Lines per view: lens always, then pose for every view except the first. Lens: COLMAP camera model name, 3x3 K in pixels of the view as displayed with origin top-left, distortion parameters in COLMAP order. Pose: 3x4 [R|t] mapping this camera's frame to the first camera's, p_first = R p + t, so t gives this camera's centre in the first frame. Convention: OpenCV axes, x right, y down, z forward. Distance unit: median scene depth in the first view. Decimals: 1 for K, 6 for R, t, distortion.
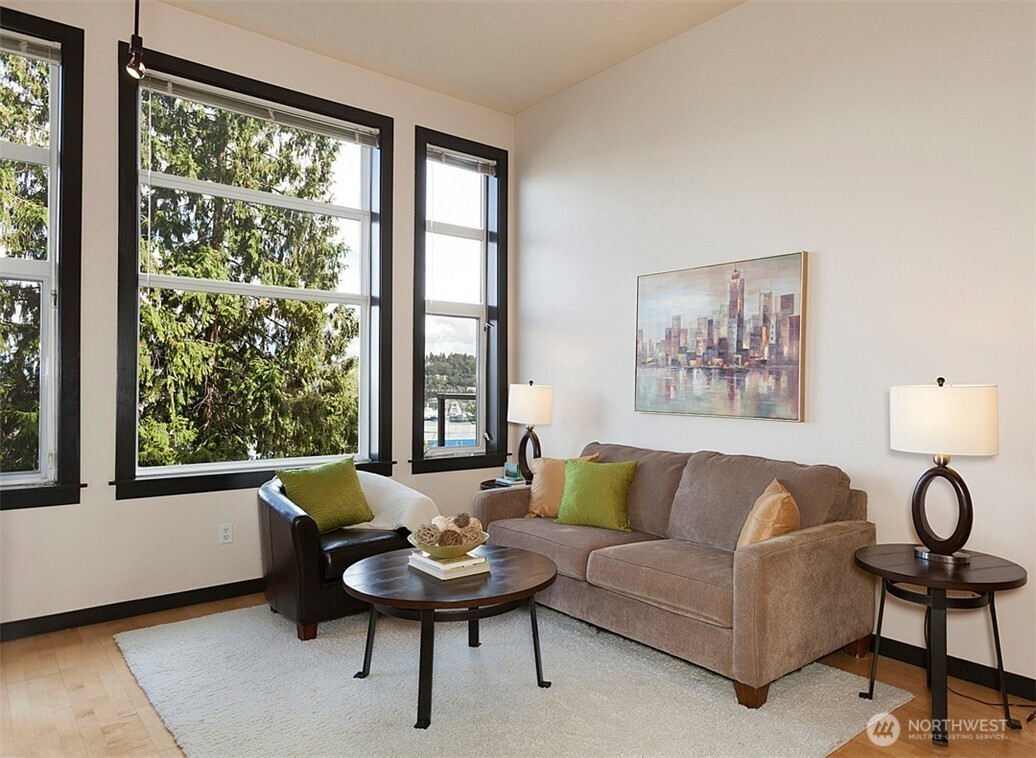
lens RADIAL K [[664.4, 0, 524.3], [0, 664.4, 384.1], [0, 0, 1]] dist [-0.006843, 0.001637]
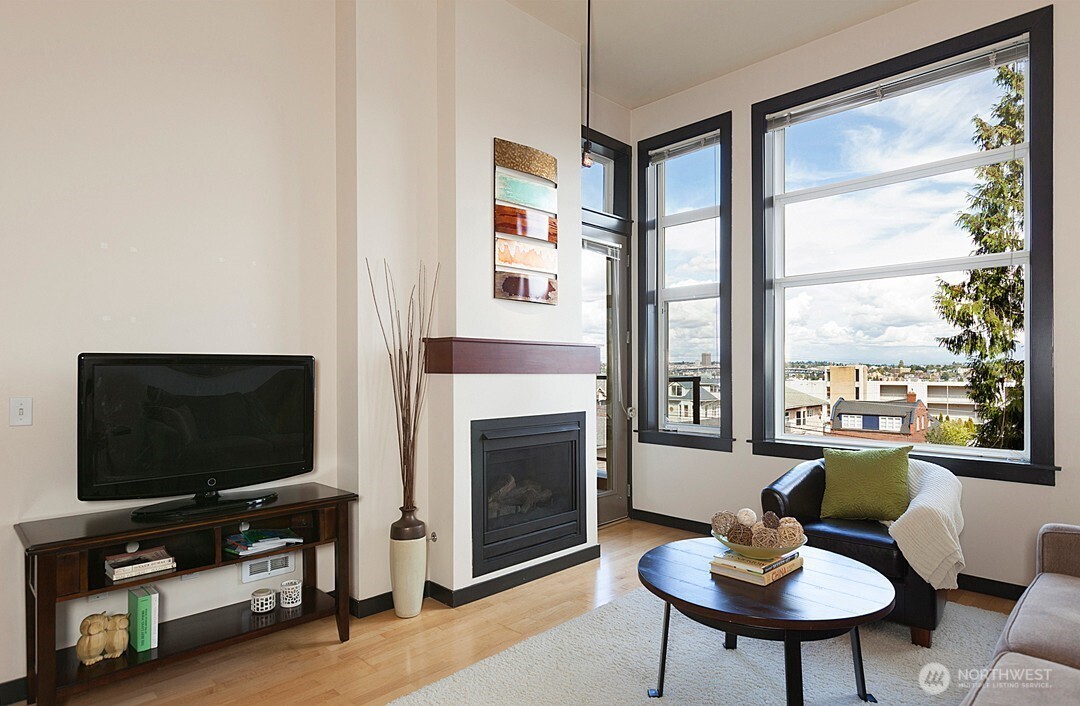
lens RADIAL K [[628.1, 0, 537.1], [0, 628.1, 364.1], [0, 0, 1]] dist [0.006591, 0.000271]
pose [[0.080987, -0.010731, -0.996657, 0.729348], [0.008790, 0.999911, -0.010052, 0.005863], [0.996676, -0.007947, 0.081074, 0.582956]]
